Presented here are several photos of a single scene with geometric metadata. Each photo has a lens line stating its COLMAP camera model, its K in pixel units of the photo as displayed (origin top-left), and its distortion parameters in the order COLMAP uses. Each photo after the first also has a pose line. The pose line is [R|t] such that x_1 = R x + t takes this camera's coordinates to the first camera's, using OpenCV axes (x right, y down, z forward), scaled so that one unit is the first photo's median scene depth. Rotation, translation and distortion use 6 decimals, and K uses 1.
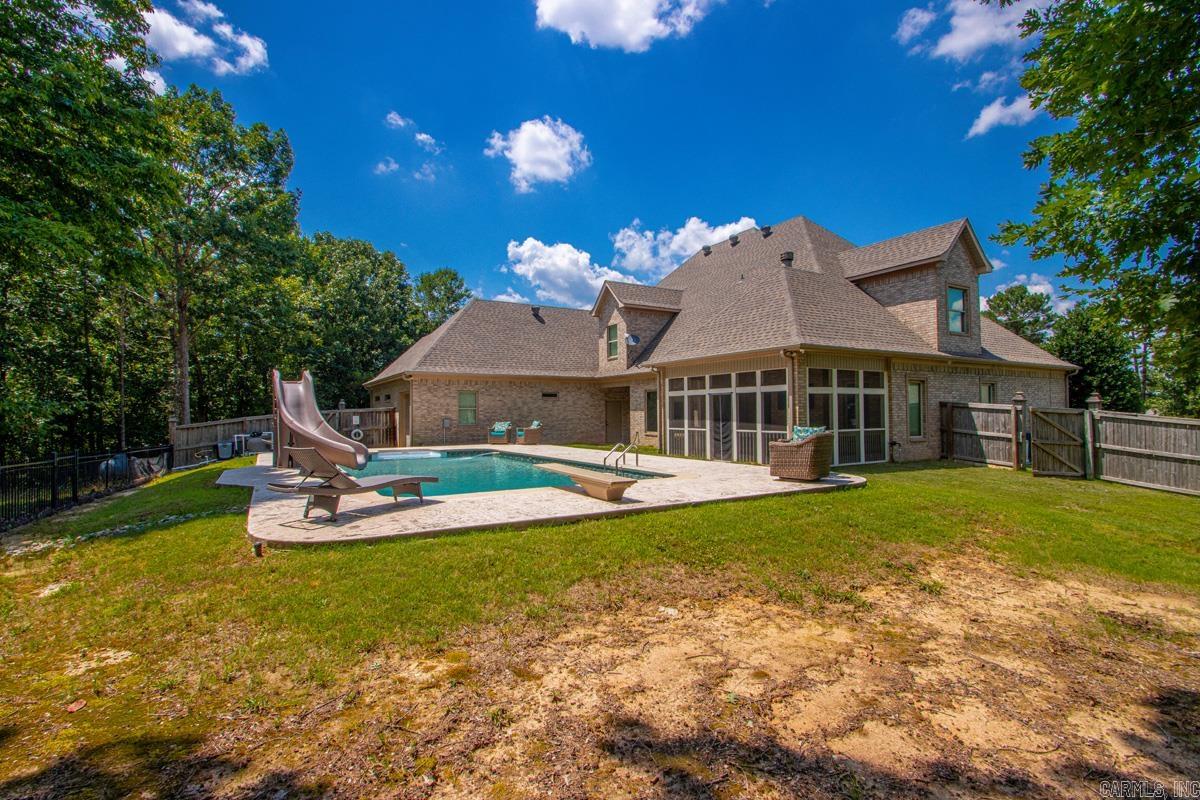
lens RADIAL K [[563.0, 0, 593.9], [0, 563.0, 401.1], [0, 0, 1]] dist [0.017798, -0.020725]
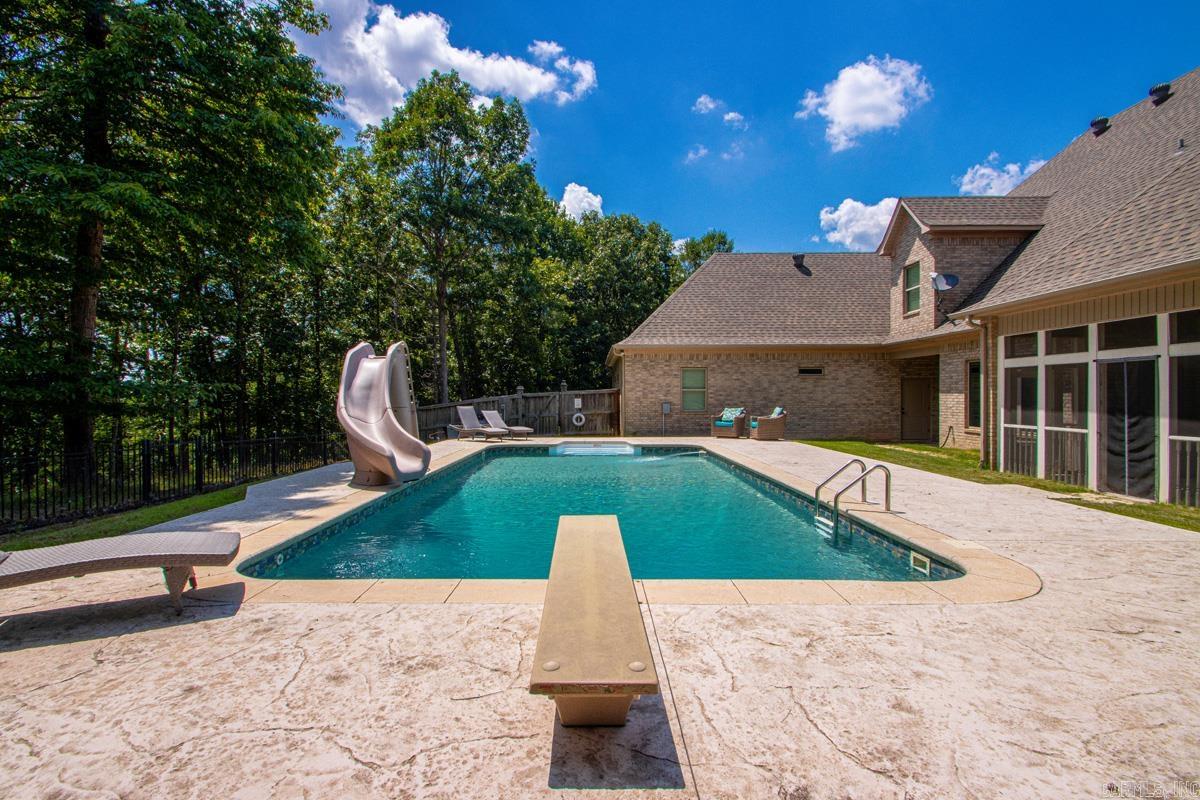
lens RADIAL K [[559.6, 0, 600.0], [0, 559.6, 400.0], [0, 0, 1]] dist [0.035743, -0.029721]
pose [[0.861954, 0.008402, -0.506916, 0.075383], [0.007243, 0.999557, 0.028883, 0.004535], [0.506934, -0.028567, 0.861511, 0.329547]]
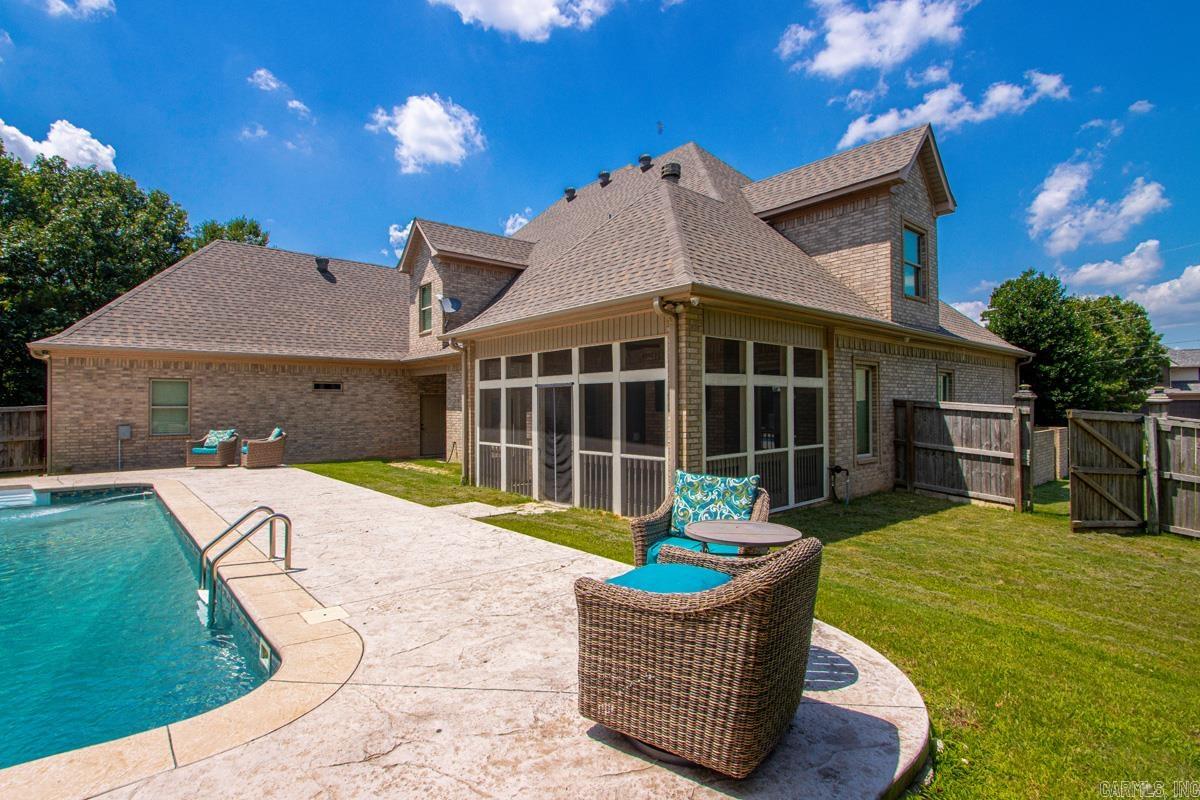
lens RADIAL K [[560.9, 0, 580.9], [0, 560.9, 401.4], [0, 0, 1]] dist [-0.001717, -0.000446]
pose [[0.987043, 0.001208, 0.160448, 0.150415], [-0.003506, 0.999895, 0.014043, -0.004407], [-0.160415, -0.014424, 0.986944, 0.414026]]
